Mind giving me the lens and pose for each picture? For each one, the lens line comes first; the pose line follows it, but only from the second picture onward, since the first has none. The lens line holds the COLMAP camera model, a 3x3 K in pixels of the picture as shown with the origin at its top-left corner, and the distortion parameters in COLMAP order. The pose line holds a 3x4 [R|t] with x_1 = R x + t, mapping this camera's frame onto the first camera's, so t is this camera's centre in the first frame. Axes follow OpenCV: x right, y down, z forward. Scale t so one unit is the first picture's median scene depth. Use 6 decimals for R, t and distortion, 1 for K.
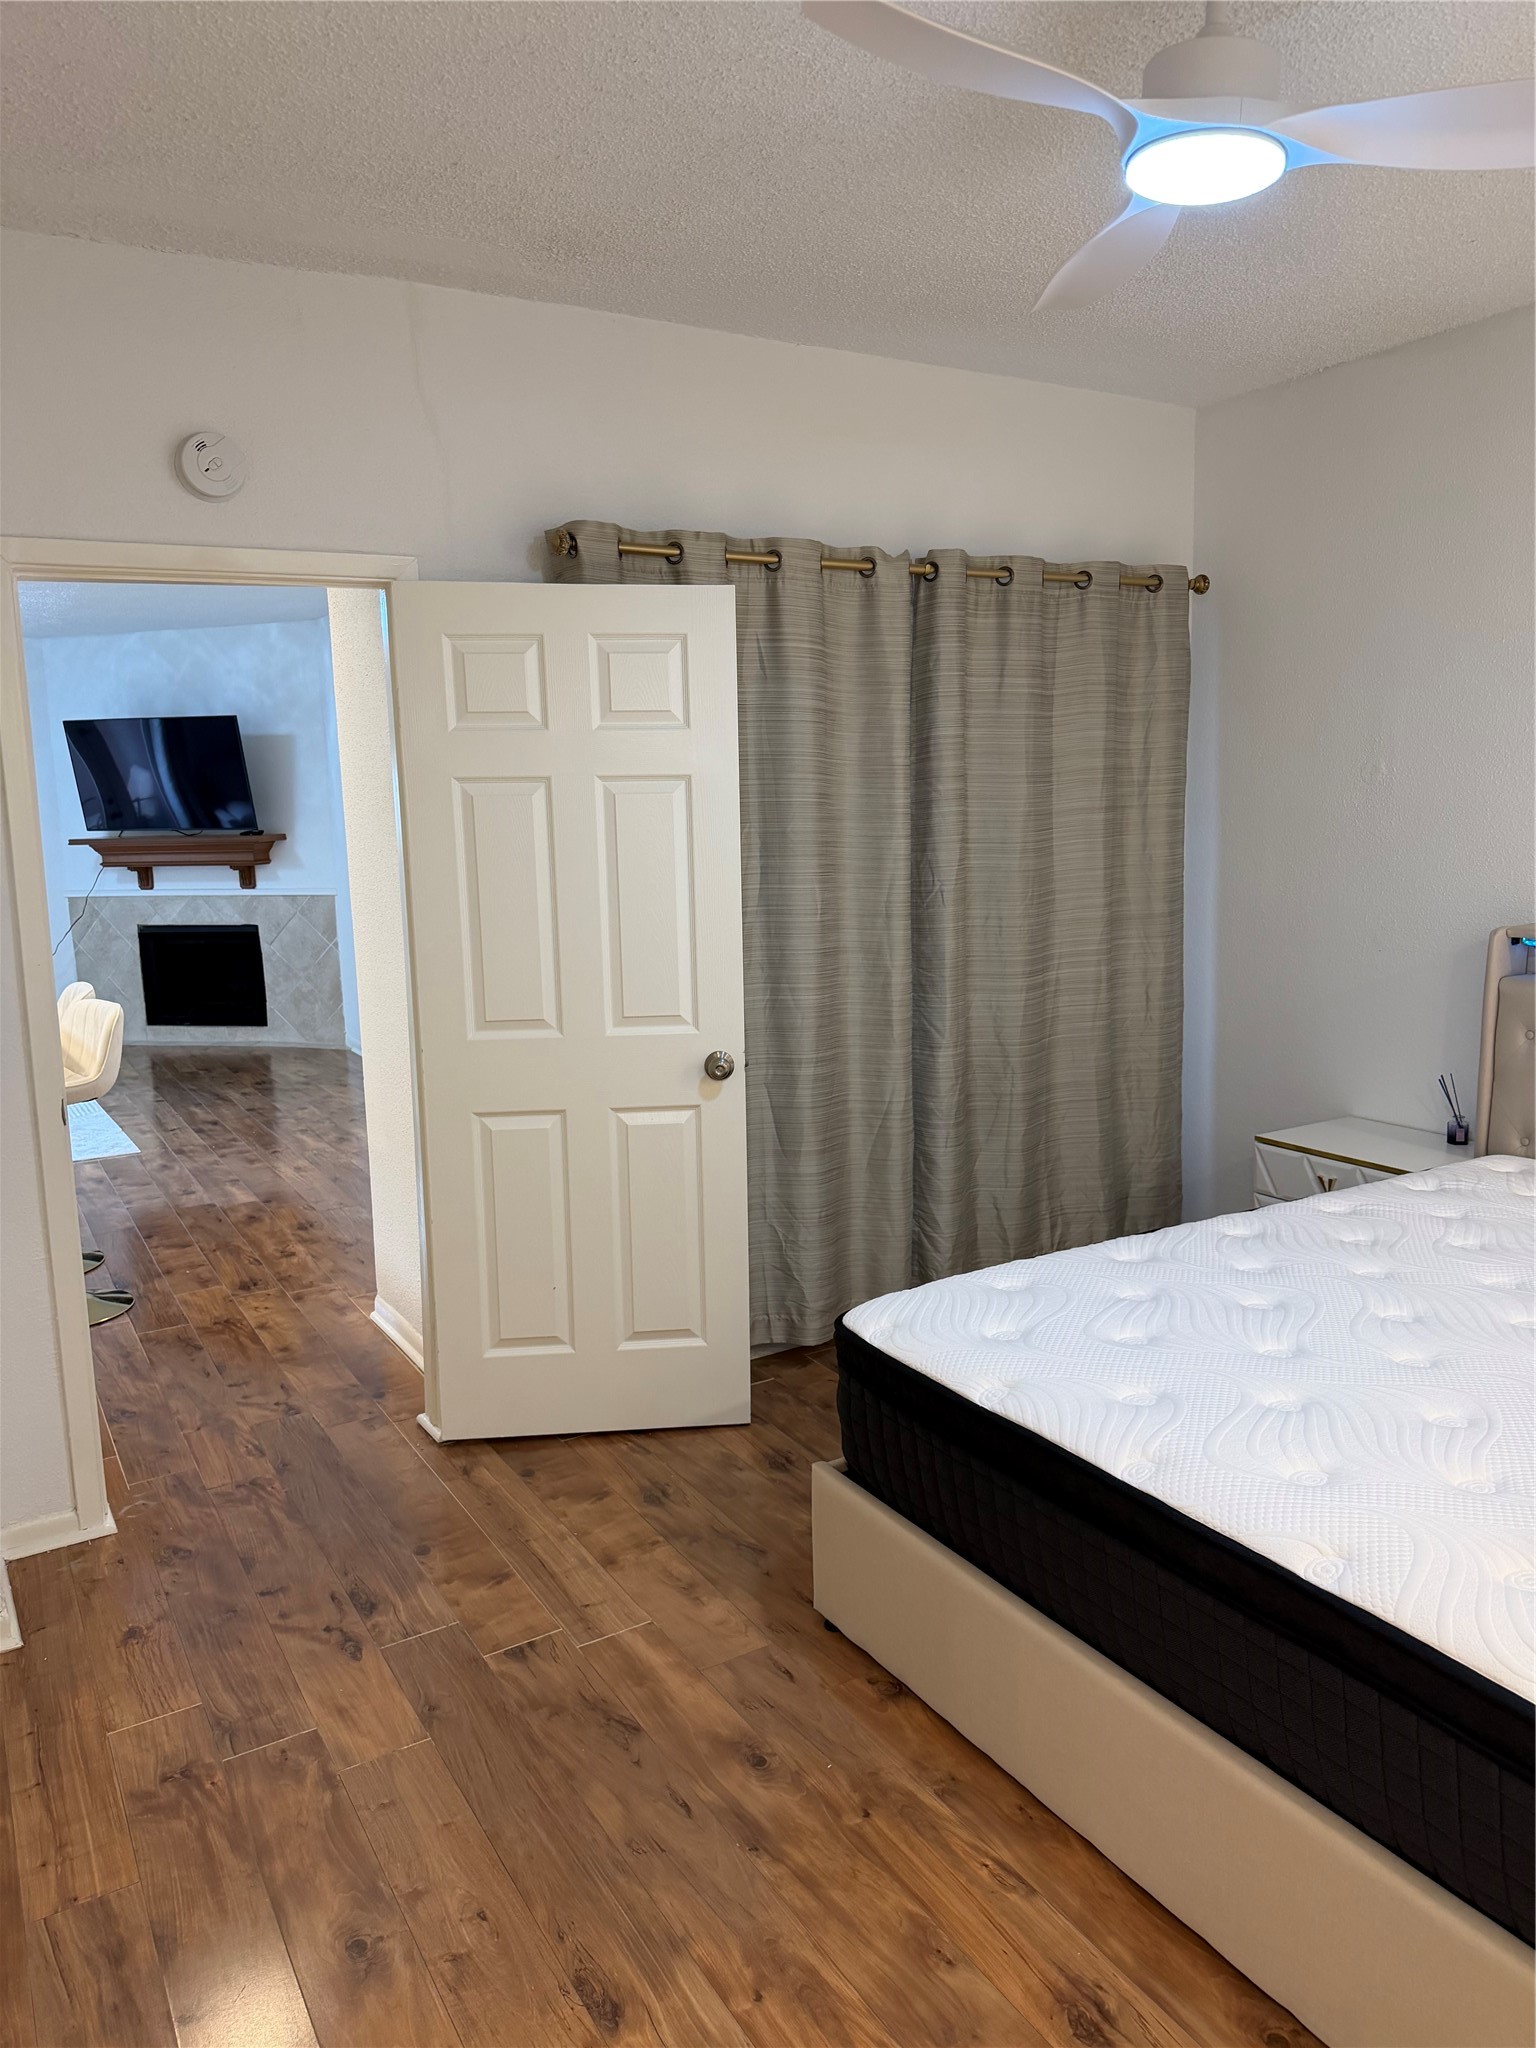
lens RADIAL K [[1431.1, 0, 801.0], [0, 1431.1, 1006.6], [0, 0, 1]] dist [0.011103, -0.015743]
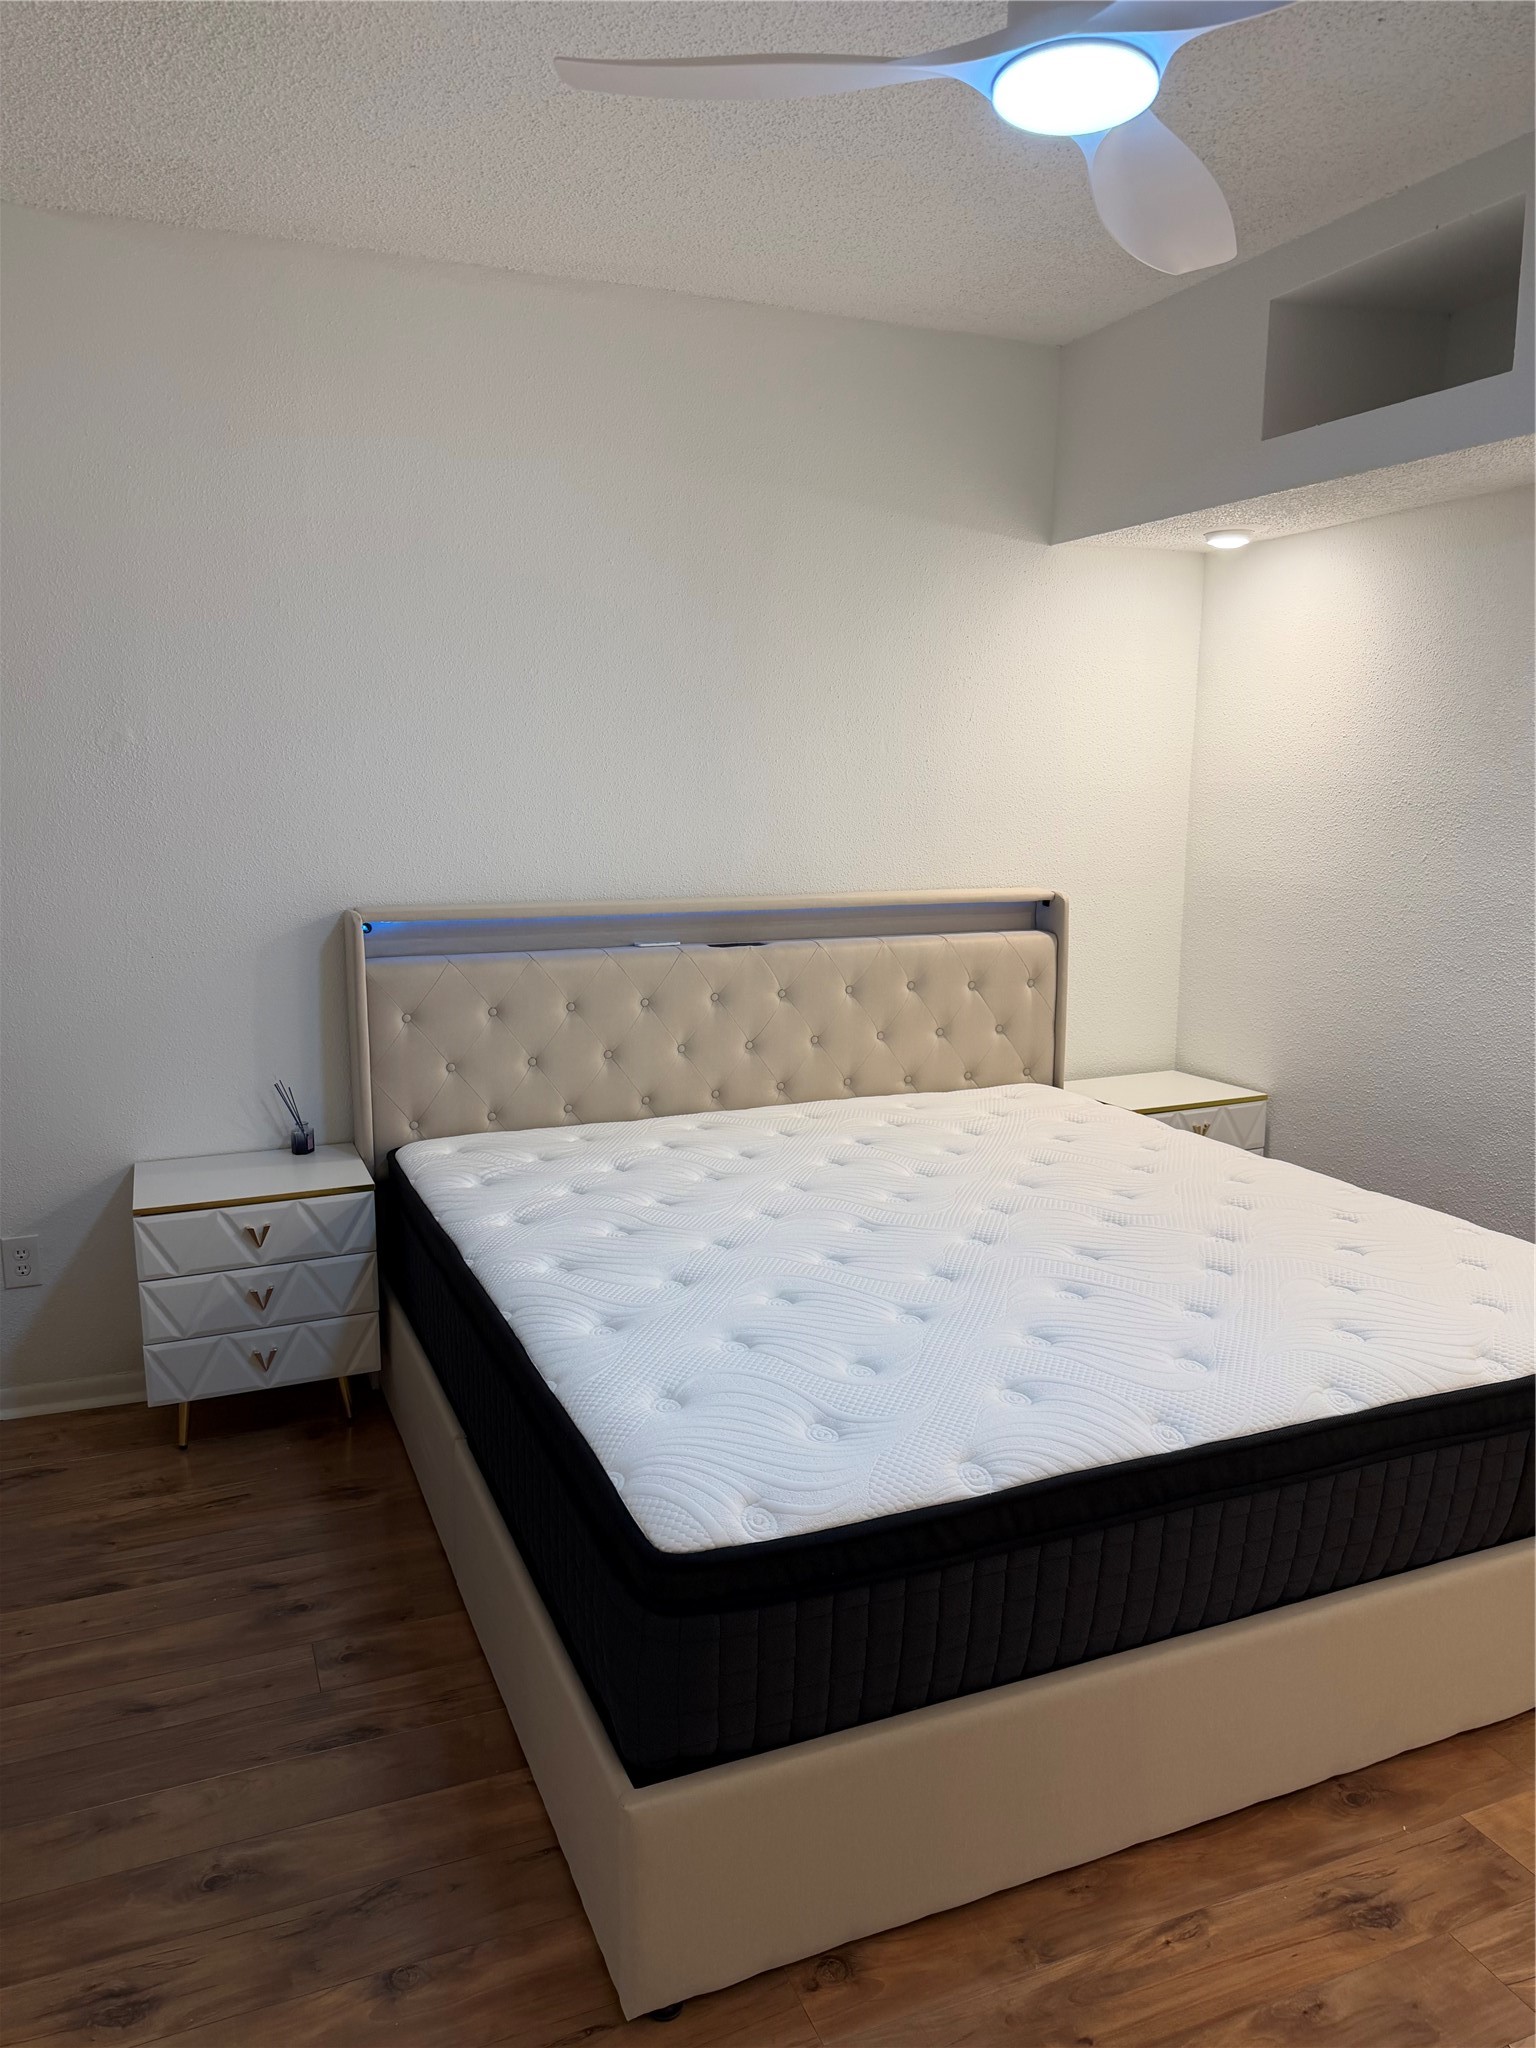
lens RADIAL K [[1431.1, 0, 764.1], [0, 1431.1, 1020.1], [0, 0, 1]] dist [0.011103, -0.015743]
pose [[0.163212, -0.131572, 0.977778, -0.726924], [0.137527, 0.984426, 0.109510, -0.094830], [-0.976959, 0.116598, 0.178765, 1.056847]]
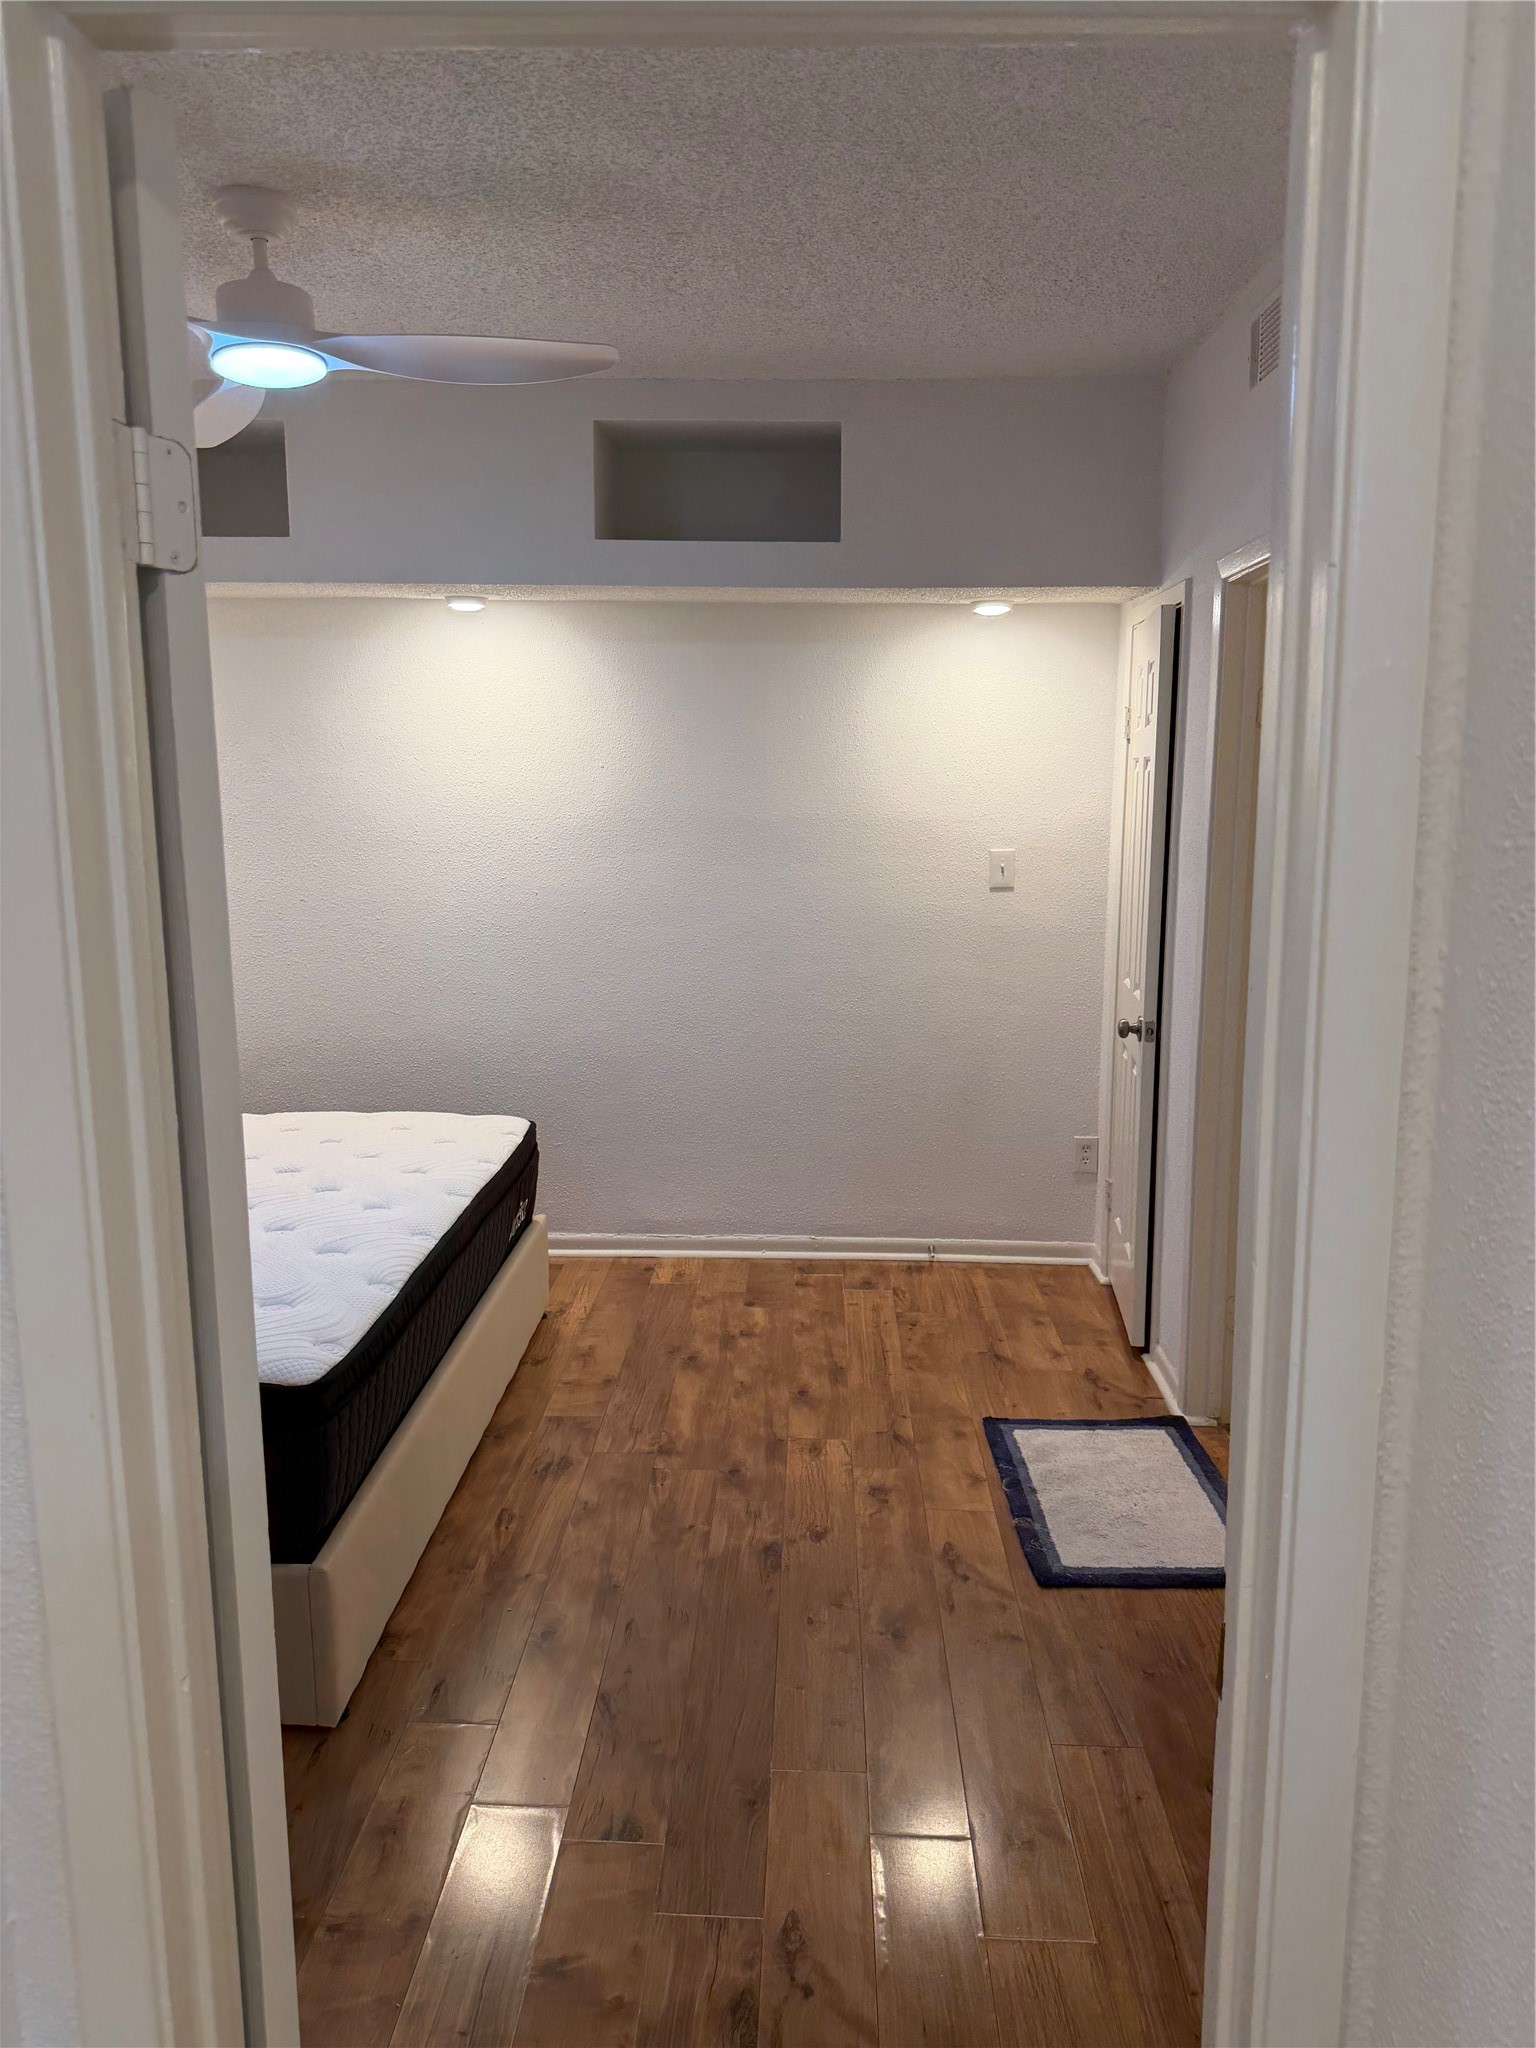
lens RADIAL K [[1431.1, 0, 768.2], [0, 1431.1, 1016.1], [0, 0, 1]] dist [0.011103, -0.015743]
pose [[-0.827300, -0.061578, 0.558376, -0.905882], [0.106991, 0.958509, 0.264224, -0.265310], [-0.551478, 0.278334, -0.786385, 1.923908]]
